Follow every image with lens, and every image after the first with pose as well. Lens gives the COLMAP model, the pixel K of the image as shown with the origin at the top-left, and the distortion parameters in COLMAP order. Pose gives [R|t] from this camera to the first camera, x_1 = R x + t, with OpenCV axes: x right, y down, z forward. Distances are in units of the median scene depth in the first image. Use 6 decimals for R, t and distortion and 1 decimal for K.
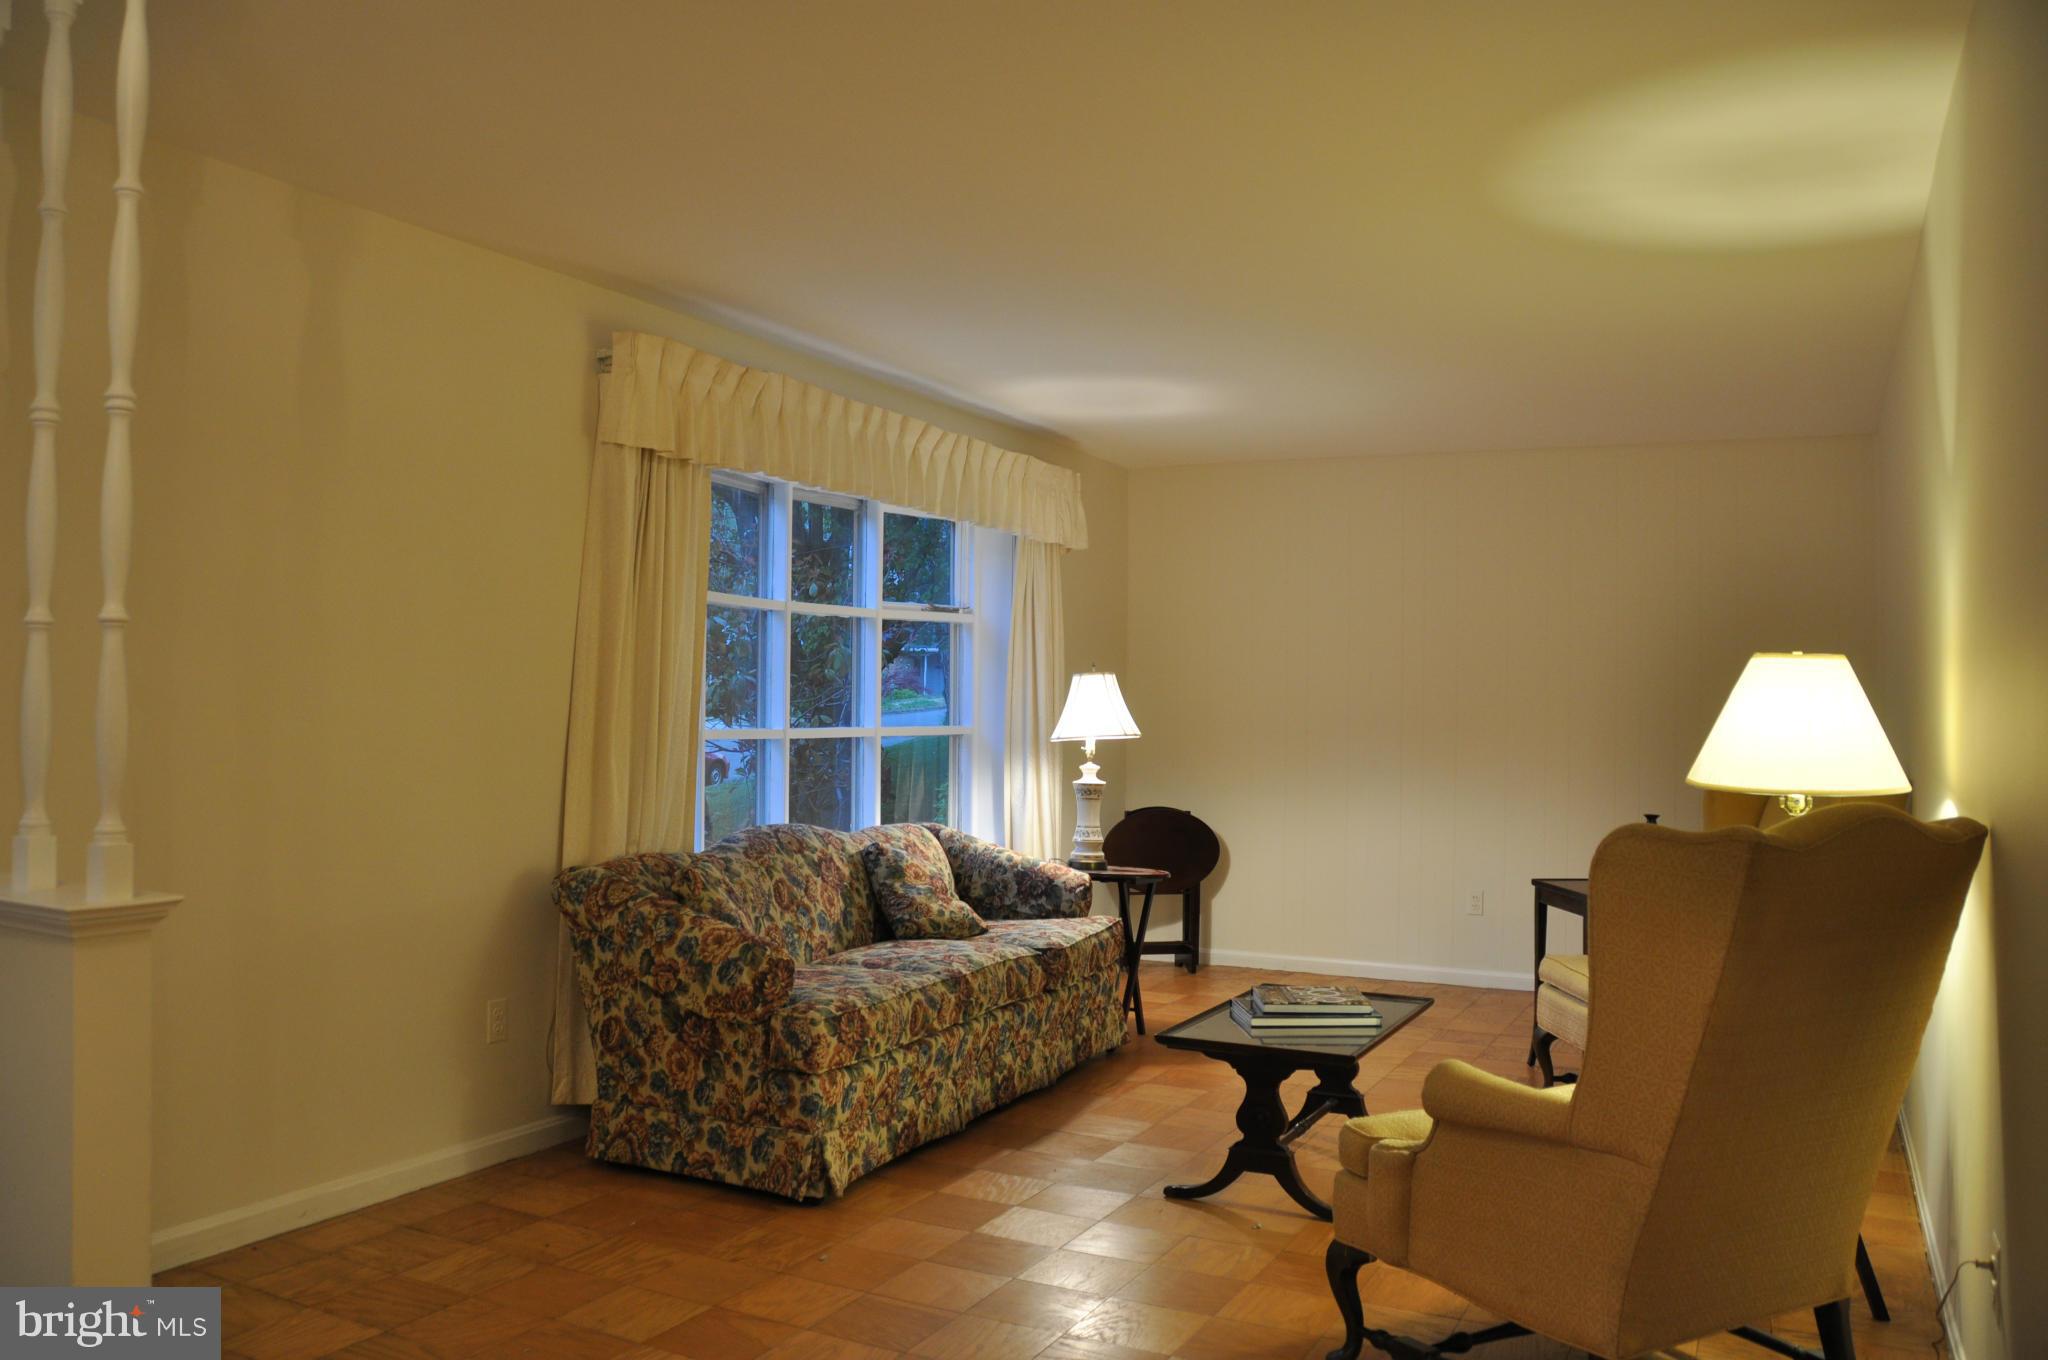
lens RADIAL K [[1635.7, 0, 1024.0], [0, 1635.7, 680.0], [0, 0, 1]] dist [-0.091780, 0.007546]
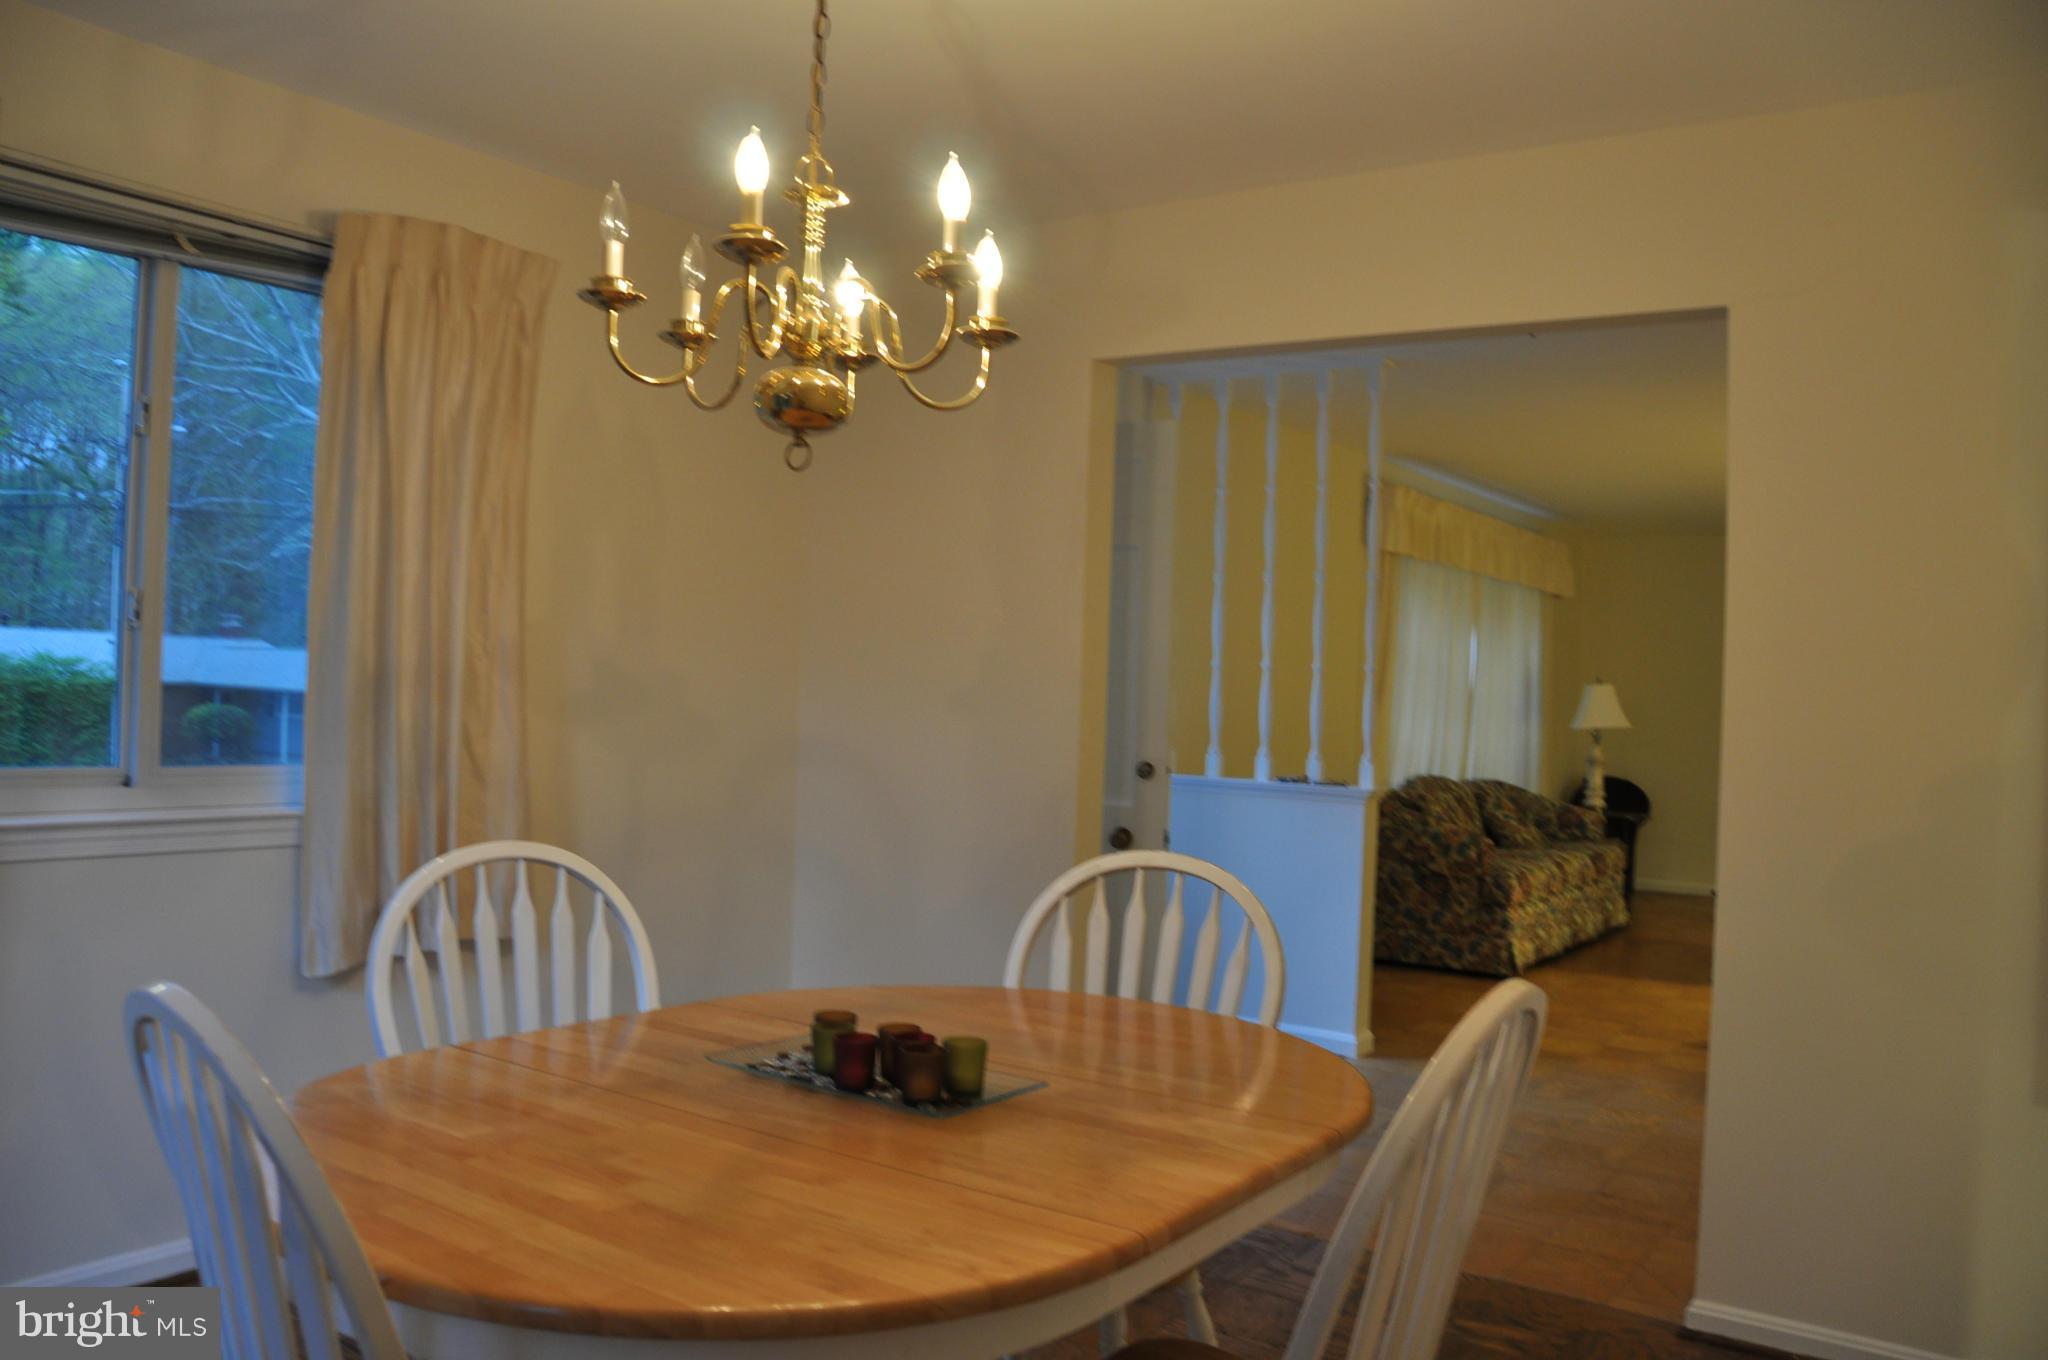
lens RADIAL K [[1635.7, 0, 1024.0], [0, 1635.7, 680.0], [0, 0, 1]] dist [-0.091780, 0.007546]
pose [[0.985753, 0.011752, -0.167788, -0.359301], [-0.010499, 0.999910, 0.008353, -0.022742], [0.167871, -0.006473, 0.985788, -0.882643]]
